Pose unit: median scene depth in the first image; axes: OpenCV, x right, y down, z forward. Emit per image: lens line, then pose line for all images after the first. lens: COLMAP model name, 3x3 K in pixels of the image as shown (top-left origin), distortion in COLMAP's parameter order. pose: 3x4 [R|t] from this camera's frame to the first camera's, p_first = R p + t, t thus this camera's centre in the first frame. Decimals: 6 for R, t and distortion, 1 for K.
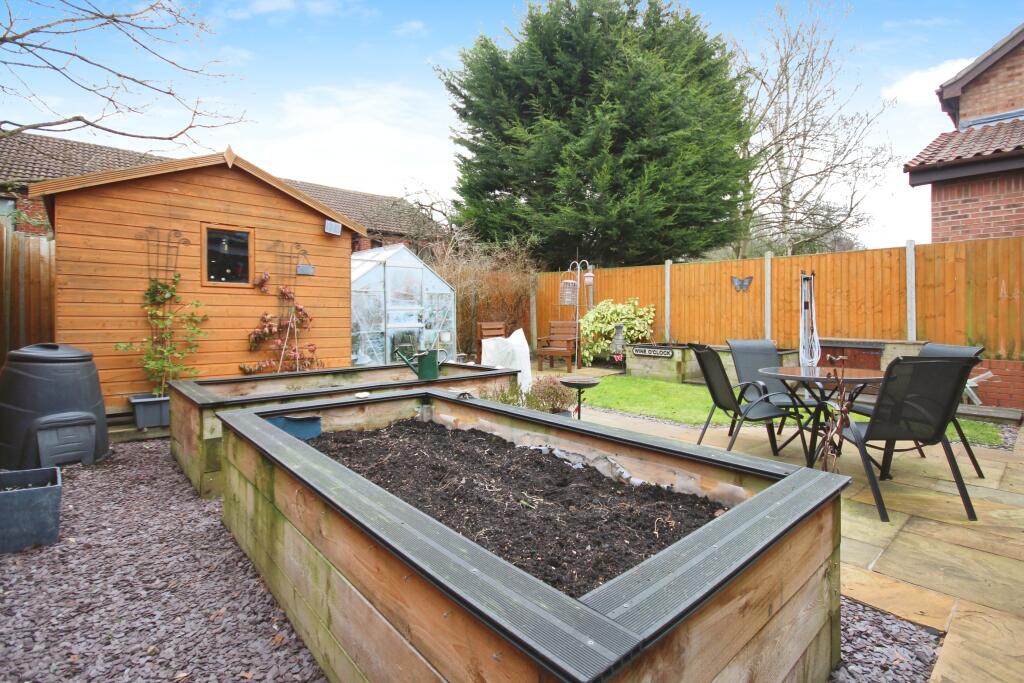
lens RADIAL K [[478.1, 0, 488.8], [0, 478.1, 321.6], [0, 0, 1]] dist [-0.004018, -0.000438]
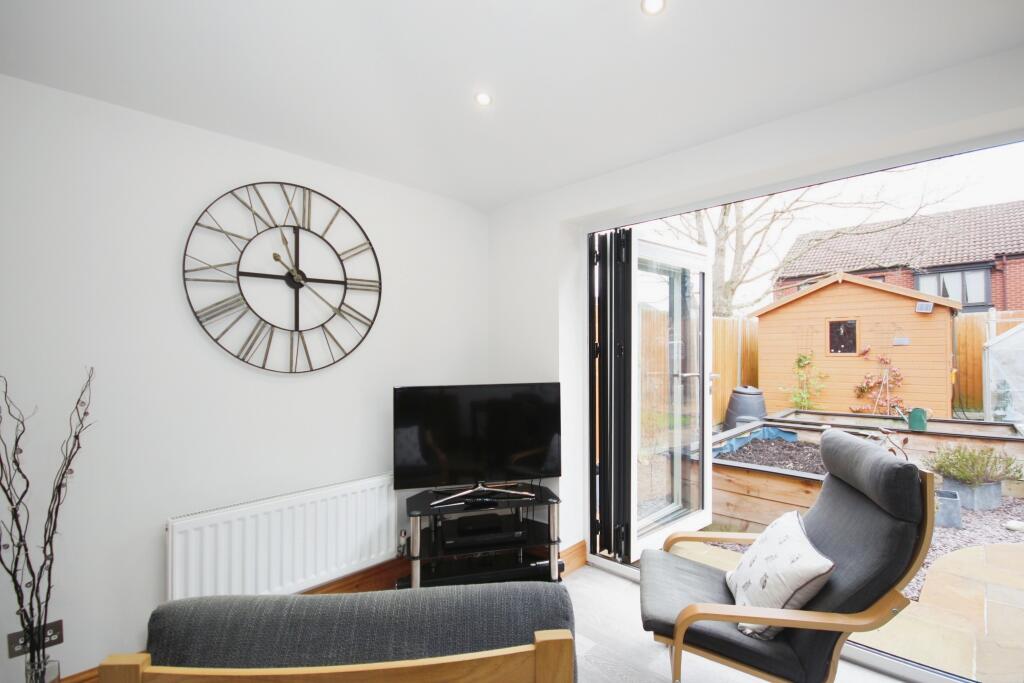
lens RADIAL K [[478.1, 0, 510.6], [0, 478.1, 347.1], [0, 0, 1]] dist [-0.004018, -0.000438]
pose [[0.030665, -0.016142, -0.999399, 0.992921], [0.004616, 0.999861, -0.016007, -0.080848], [0.999519, -0.004123, 0.030735, -0.156005]]
